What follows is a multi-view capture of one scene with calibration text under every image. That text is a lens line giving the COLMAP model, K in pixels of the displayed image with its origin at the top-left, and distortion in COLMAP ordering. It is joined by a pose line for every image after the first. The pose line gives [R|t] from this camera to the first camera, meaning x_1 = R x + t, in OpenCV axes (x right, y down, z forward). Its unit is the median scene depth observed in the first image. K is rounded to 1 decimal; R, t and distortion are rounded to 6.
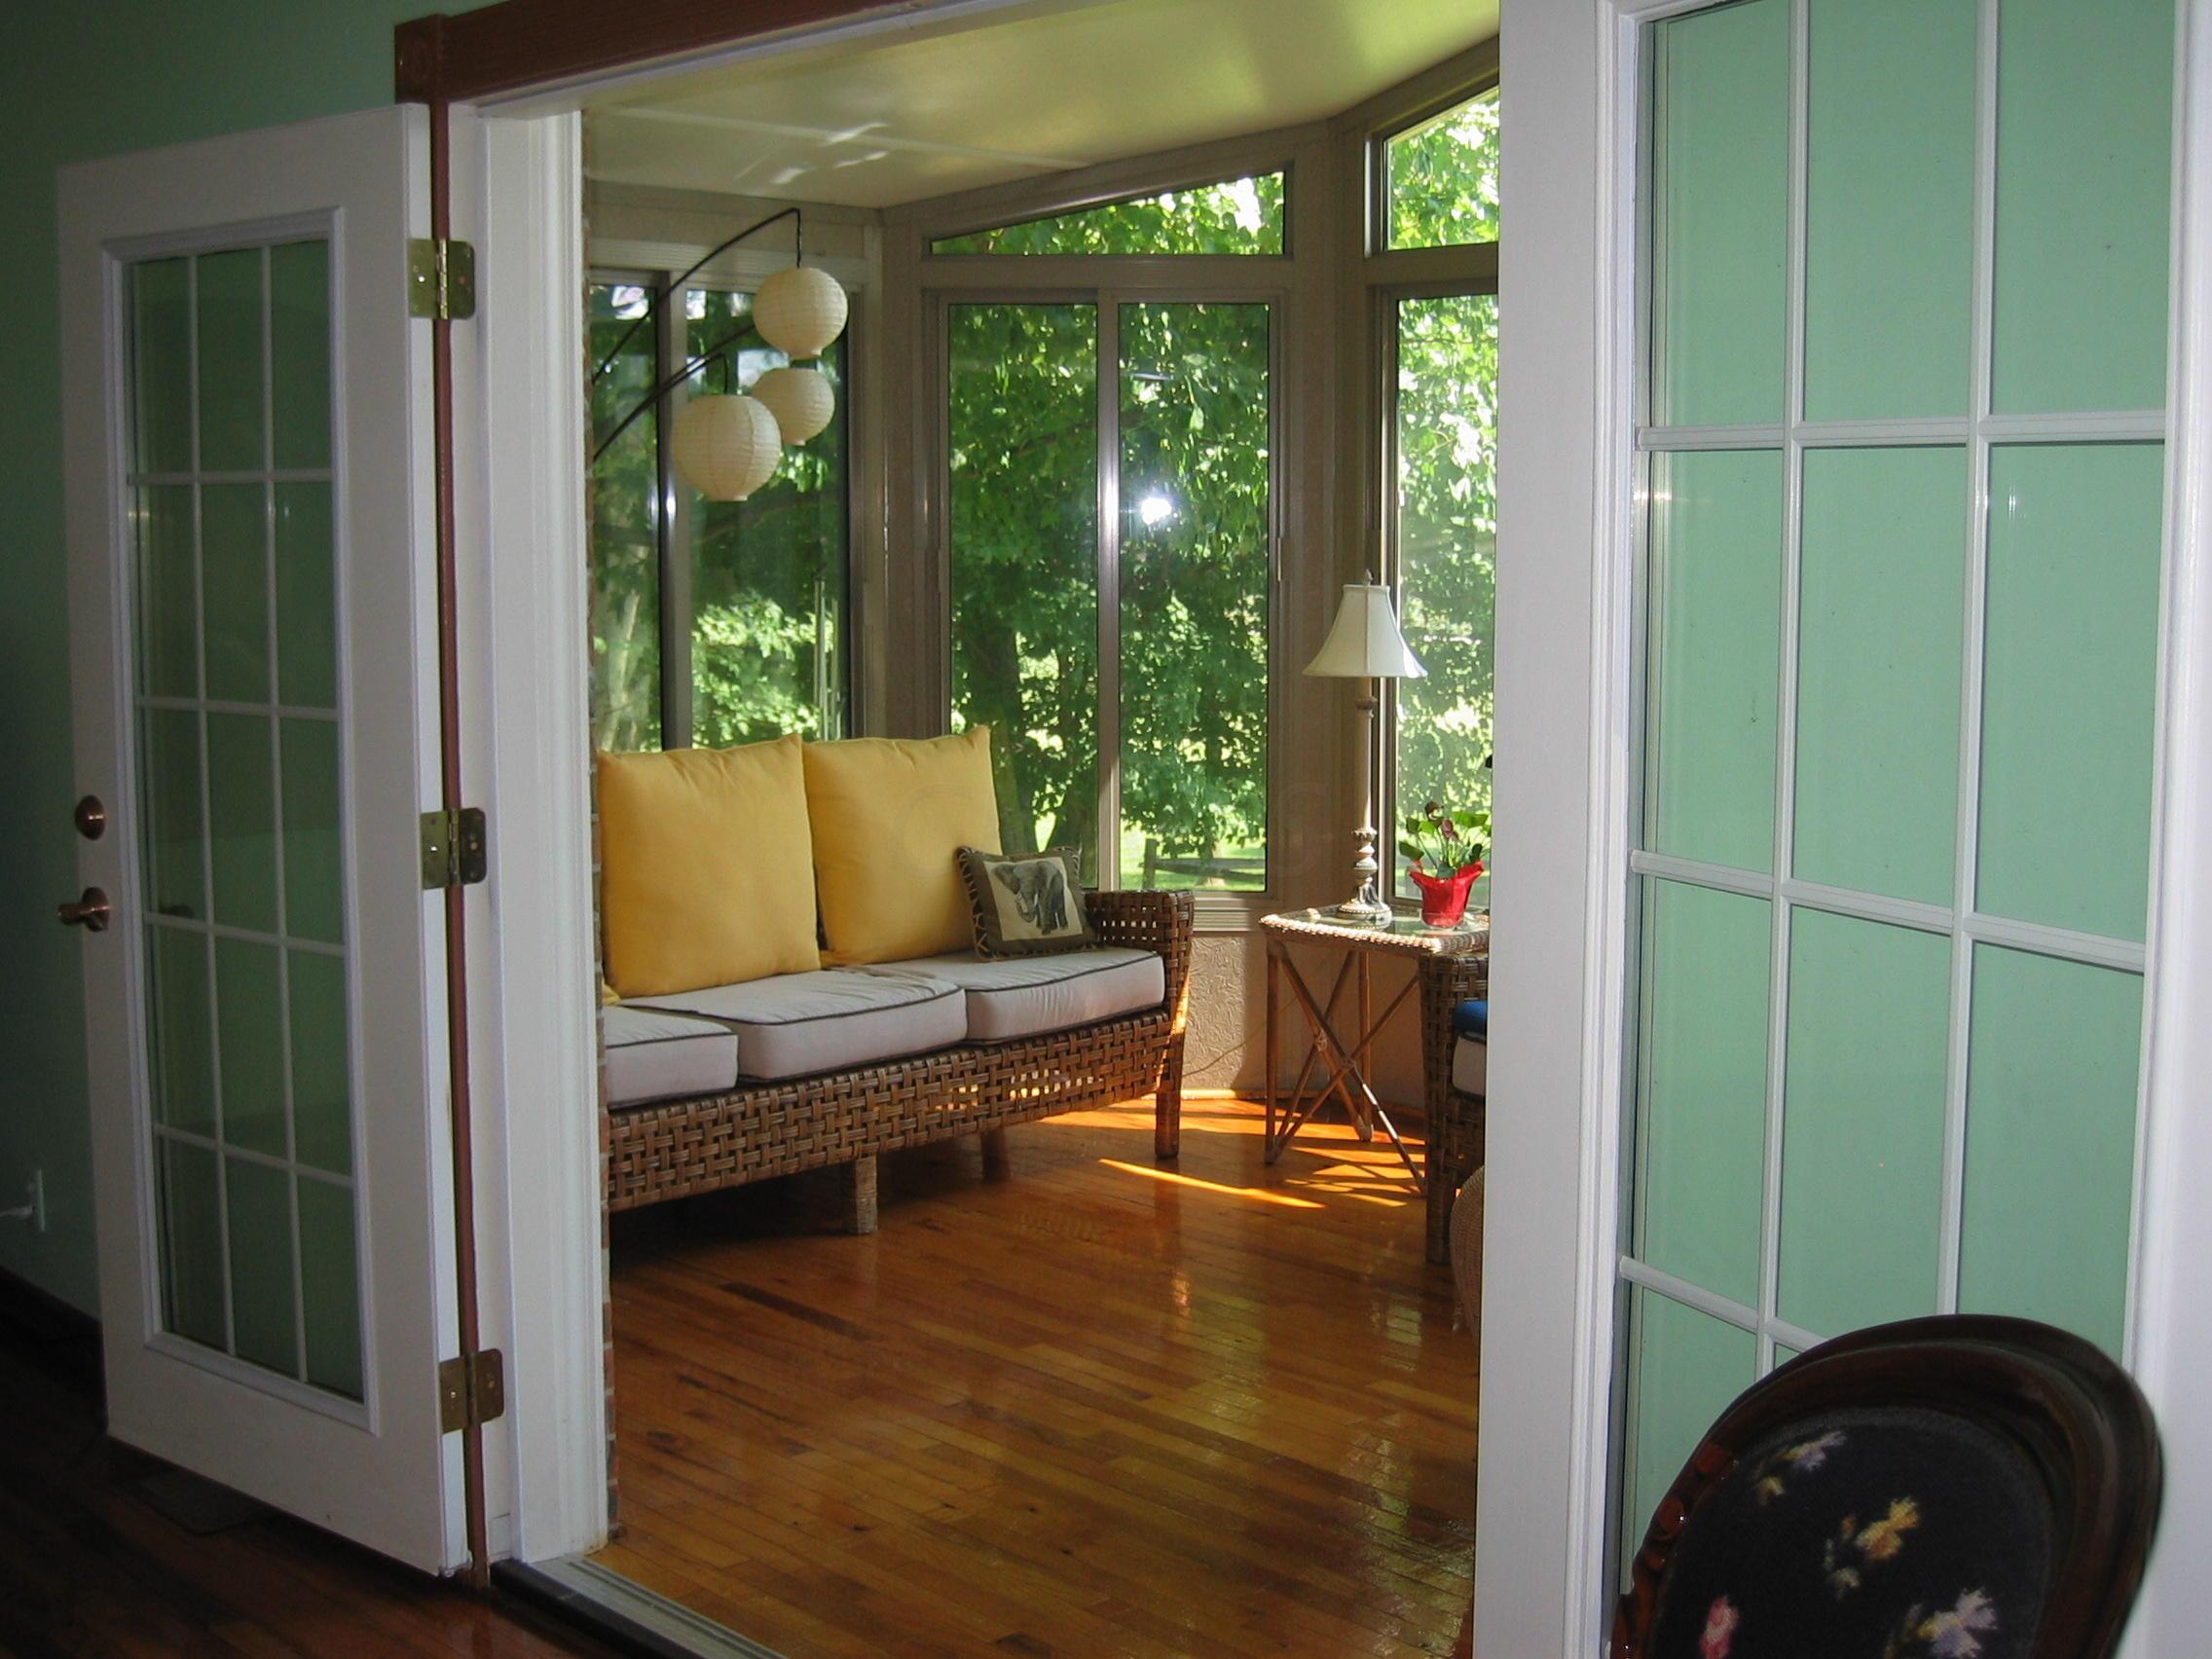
lens RADIAL K [[2763.0, 0, 1106.0], [0, 2763.0, 829.5], [0, 0, 1]] dist [-0.113028, 0.022602]
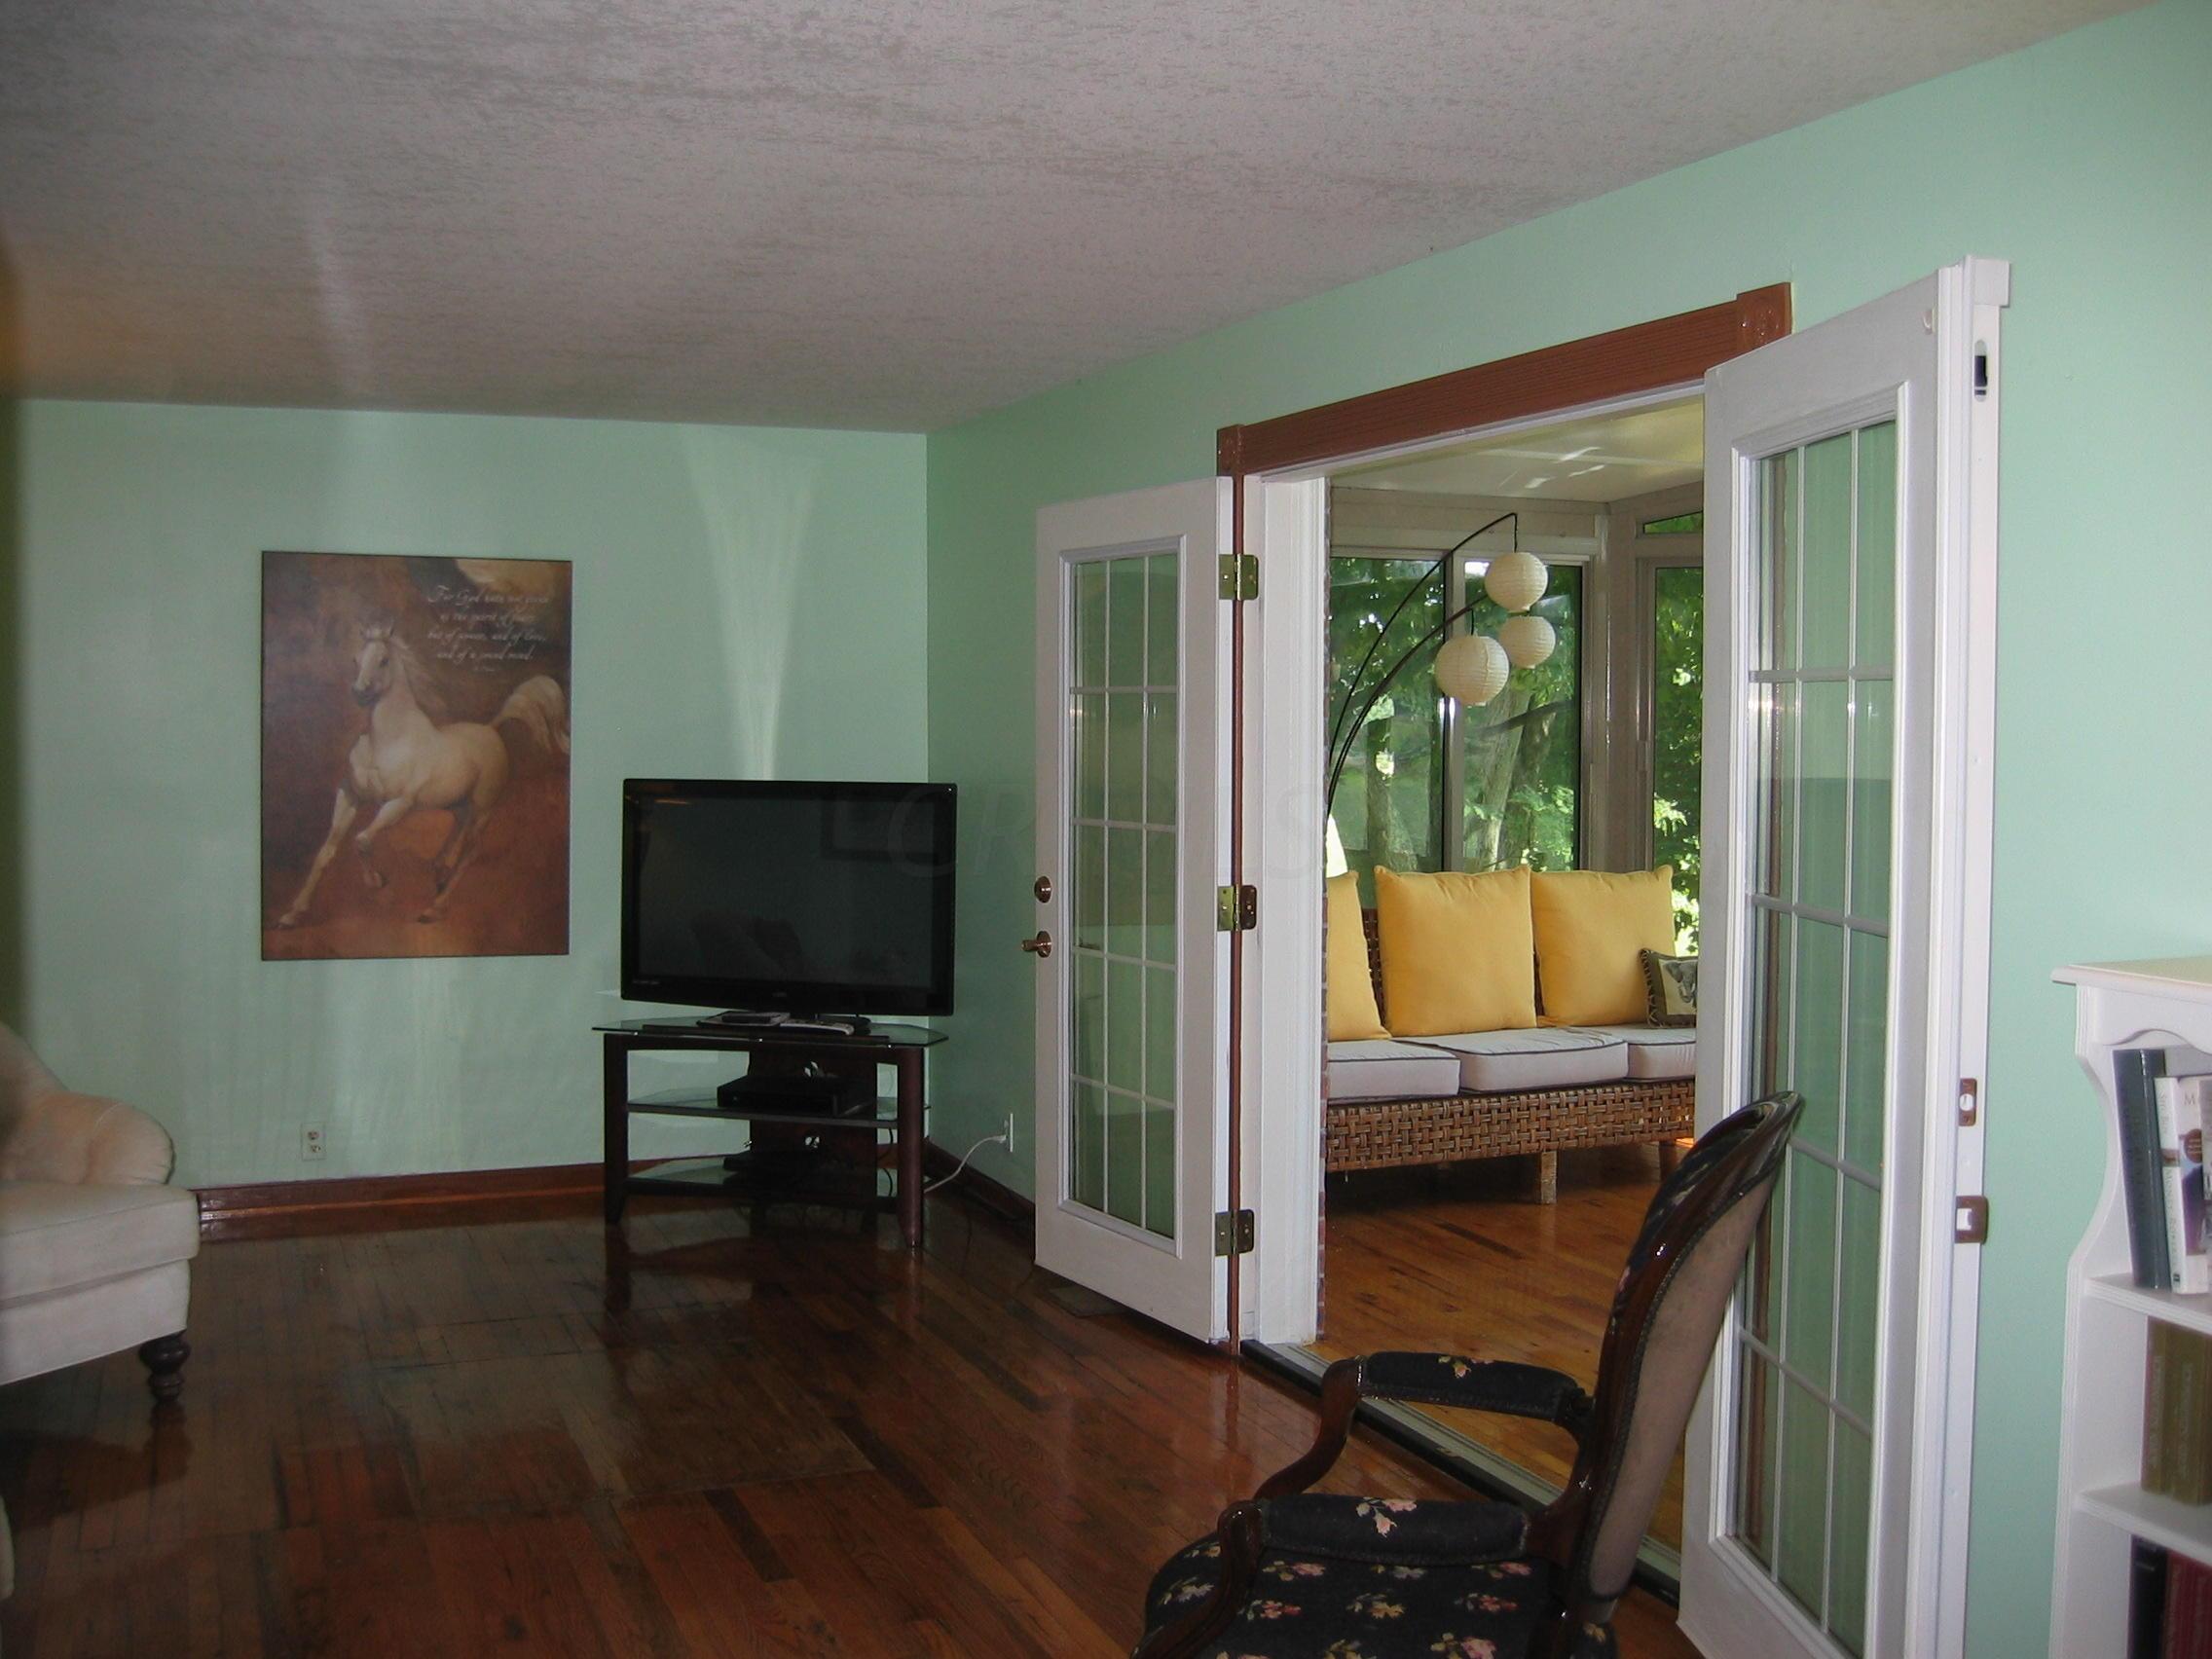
lens RADIAL K [[2312.0, 0, 1085.2], [0, 2312.0, 834.4], [0, 0, 1]] dist [-0.114388, 0.030549]
pose [[0.929751, 0.021537, -0.367557, 0.149042], [-0.044309, 0.997577, -0.053628, 0.031227], [0.365512, 0.066147, 0.928453, -0.273047]]
